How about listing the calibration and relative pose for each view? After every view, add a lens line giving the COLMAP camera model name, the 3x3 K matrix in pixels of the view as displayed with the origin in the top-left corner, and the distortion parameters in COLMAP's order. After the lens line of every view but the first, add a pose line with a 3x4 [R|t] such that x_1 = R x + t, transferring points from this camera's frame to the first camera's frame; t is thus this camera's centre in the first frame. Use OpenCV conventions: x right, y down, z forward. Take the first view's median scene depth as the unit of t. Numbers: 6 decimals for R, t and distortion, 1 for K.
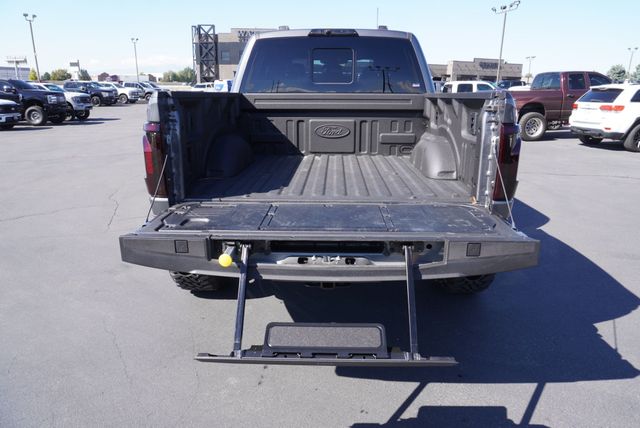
lens RADIAL K [[426.5, 0, 320.0], [0, 426.5, 214.0], [0, 0, 1]] dist [-0.056271, 0.034827]
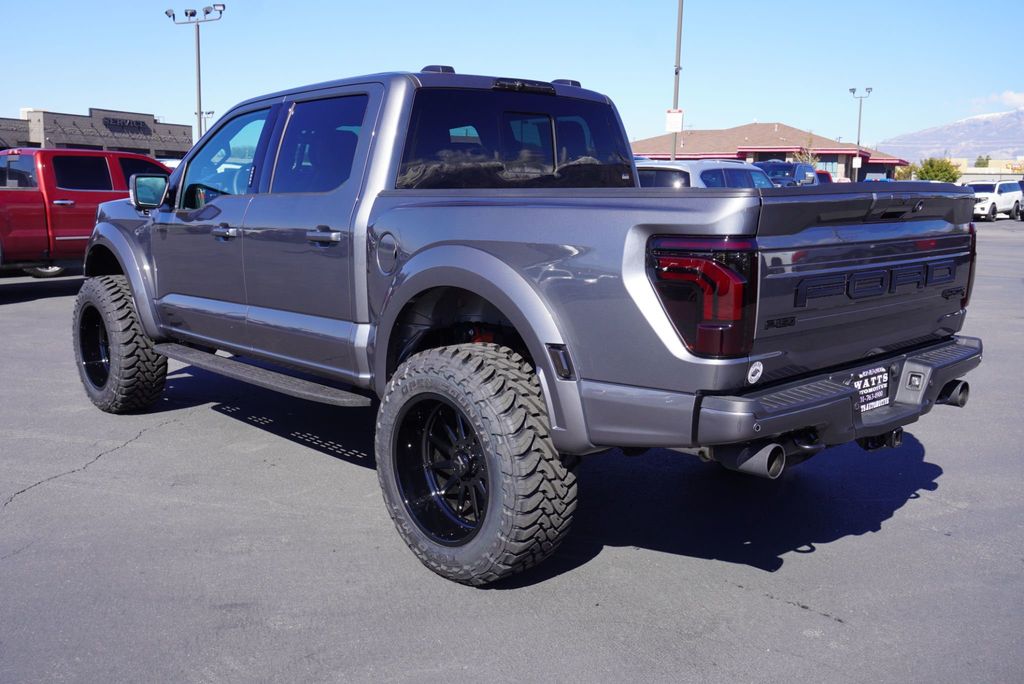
lens RADIAL K [[944.9, 0, 512.0], [0, 944.9, 342.0], [0, 0, 1]] dist [0.005912, 0.007515]
pose [[0.696195, -0.114644, 0.708639, -0.184406], [0.194268, 0.980418, -0.032244, -0.009356], [-0.691066, 0.160114, 0.704834, 0.030744]]
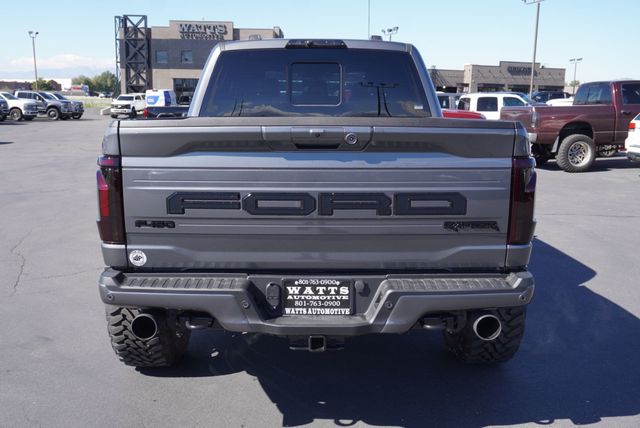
lens RADIAL K [[601.9, 0, 320.0], [0, 601.9, 214.0], [0, 0, 1]] dist [-0.014341, -0.002640]
pose [[0.998901, -0.005969, 0.046491, -0.003422], [0.010668, 0.994778, -0.101503, 0.003149], [-0.045643, 0.101887, 0.993748, -0.024153]]
